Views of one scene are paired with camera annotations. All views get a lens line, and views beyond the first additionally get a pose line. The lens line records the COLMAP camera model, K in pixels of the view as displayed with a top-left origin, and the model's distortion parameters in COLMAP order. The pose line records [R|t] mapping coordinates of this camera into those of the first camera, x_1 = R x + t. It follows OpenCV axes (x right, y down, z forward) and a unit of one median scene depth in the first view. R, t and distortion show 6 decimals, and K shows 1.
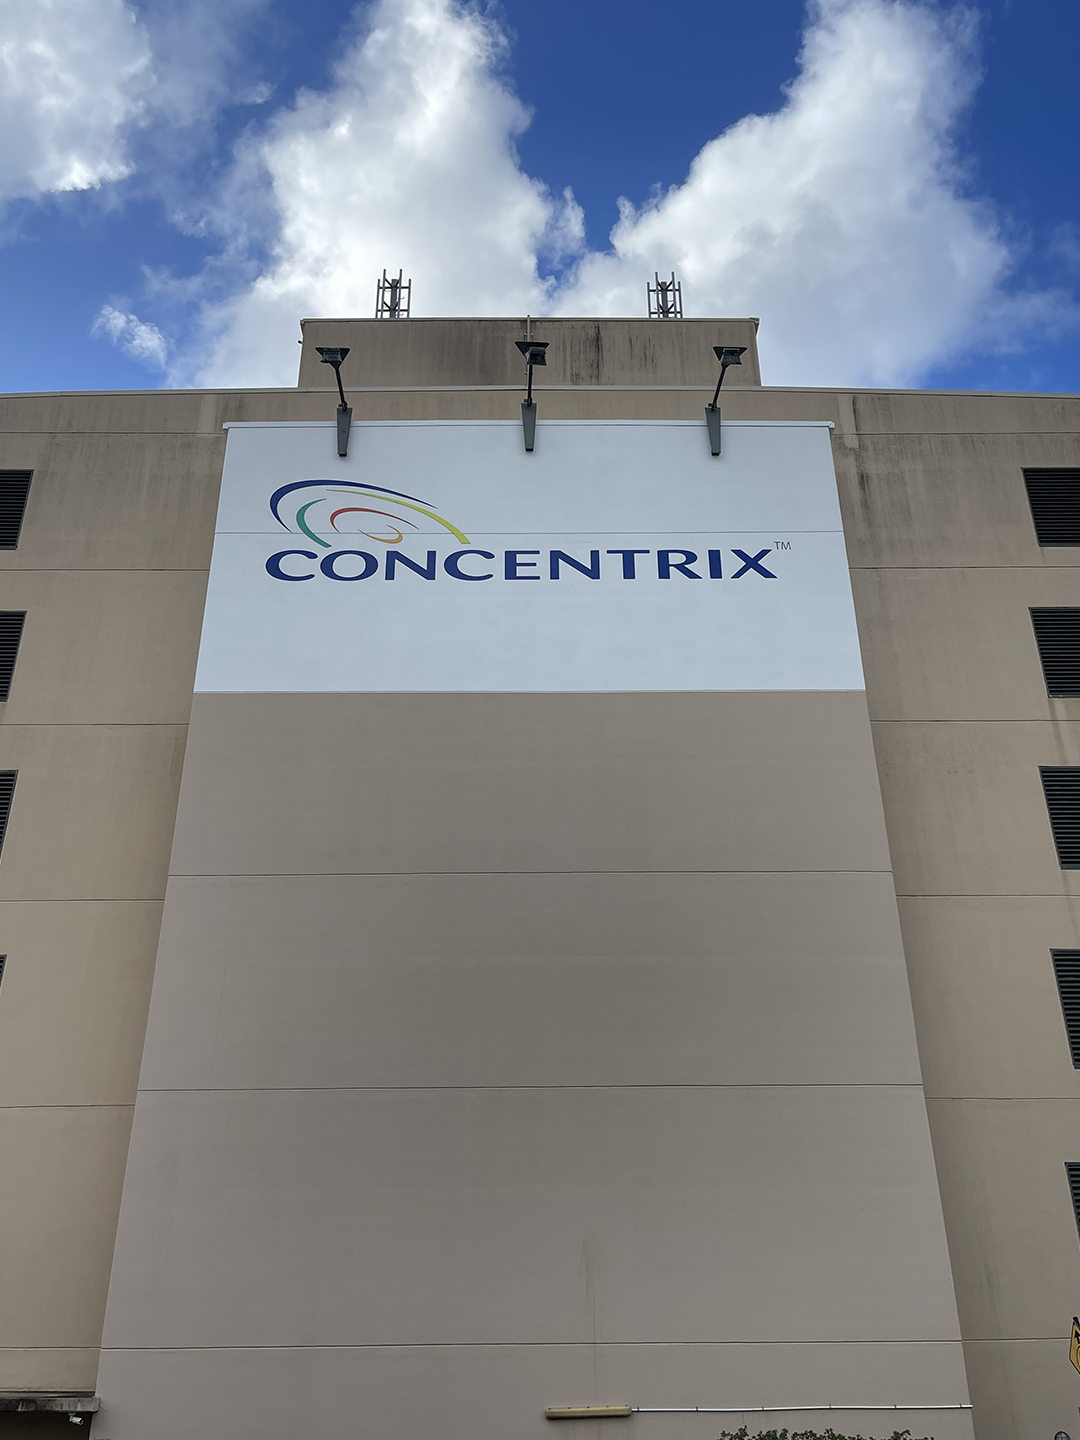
lens RADIAL K [[1198.6, 0, 548.1], [0, 1198.6, 715.0], [0, 0, 1]] dist [0.021265, -0.006999]
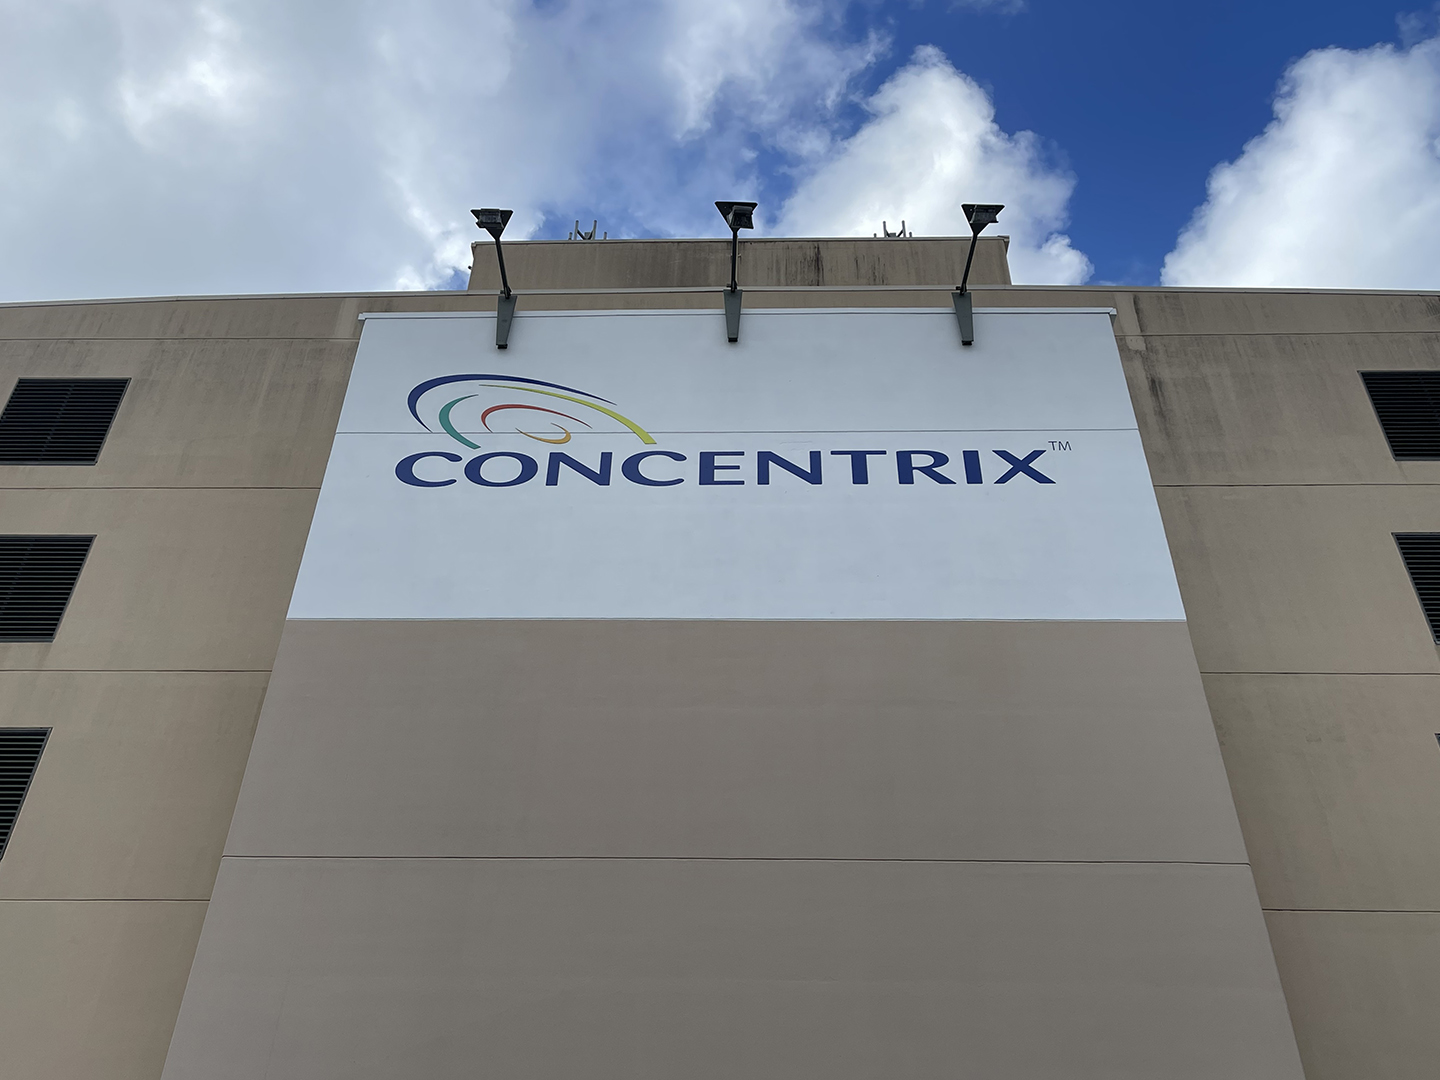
lens RADIAL K [[1288.4, 0, 708.7], [0, 1288.4, 546.2], [0, 0, 1]] dist [0.036147, -0.019873]
pose [[0.998987, 0.000883, -0.044982, 0.007363], [-0.010077, 0.978800, -0.204571, 0.094475], [0.043847, 0.204817, 0.977818, 0.191637]]
